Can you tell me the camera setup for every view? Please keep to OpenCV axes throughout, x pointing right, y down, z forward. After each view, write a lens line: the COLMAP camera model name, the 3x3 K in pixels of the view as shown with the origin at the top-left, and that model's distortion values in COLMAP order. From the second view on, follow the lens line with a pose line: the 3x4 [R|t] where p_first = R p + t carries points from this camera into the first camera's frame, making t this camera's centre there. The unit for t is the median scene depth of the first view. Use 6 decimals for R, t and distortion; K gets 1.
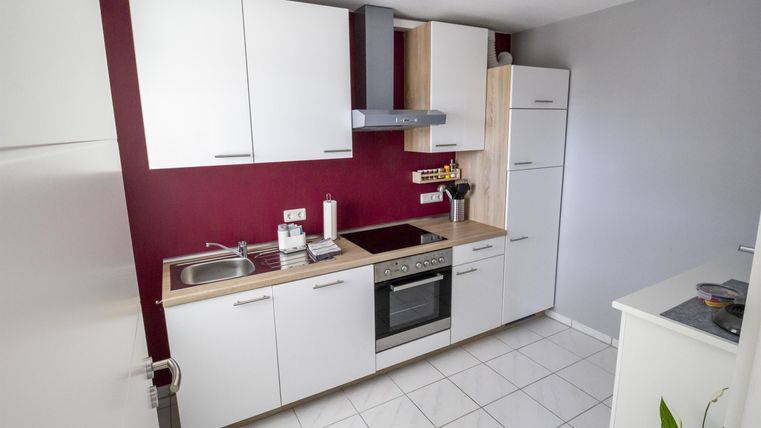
lens RADIAL K [[386.7, 0, 380.7], [0, 386.7, 200.7], [0, 0, 1]] dist [0.001093, 0.000045]
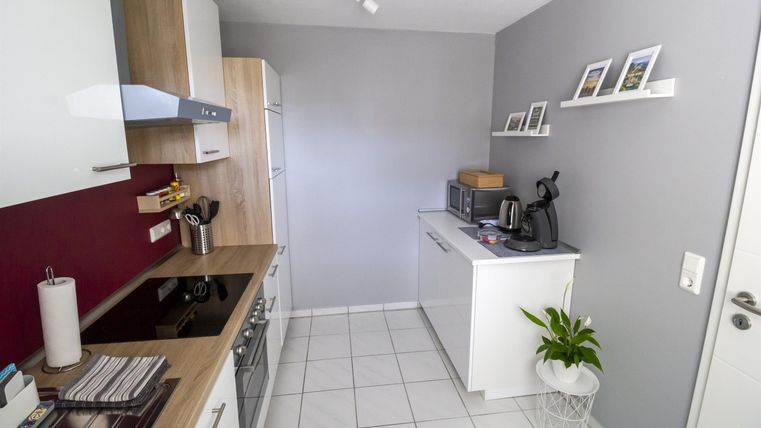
lens RADIAL K [[352.4, 0, 380.4], [0, 352.4, 203.6], [0, 0, 1]] dist [0.000372, -0.000298]
pose [[0.371660, -0.163001, 0.913947, -0.320761], [0.169020, 0.979893, 0.106030, -0.062305], [-0.912853, 0.115068, 0.391737, 0.439806]]
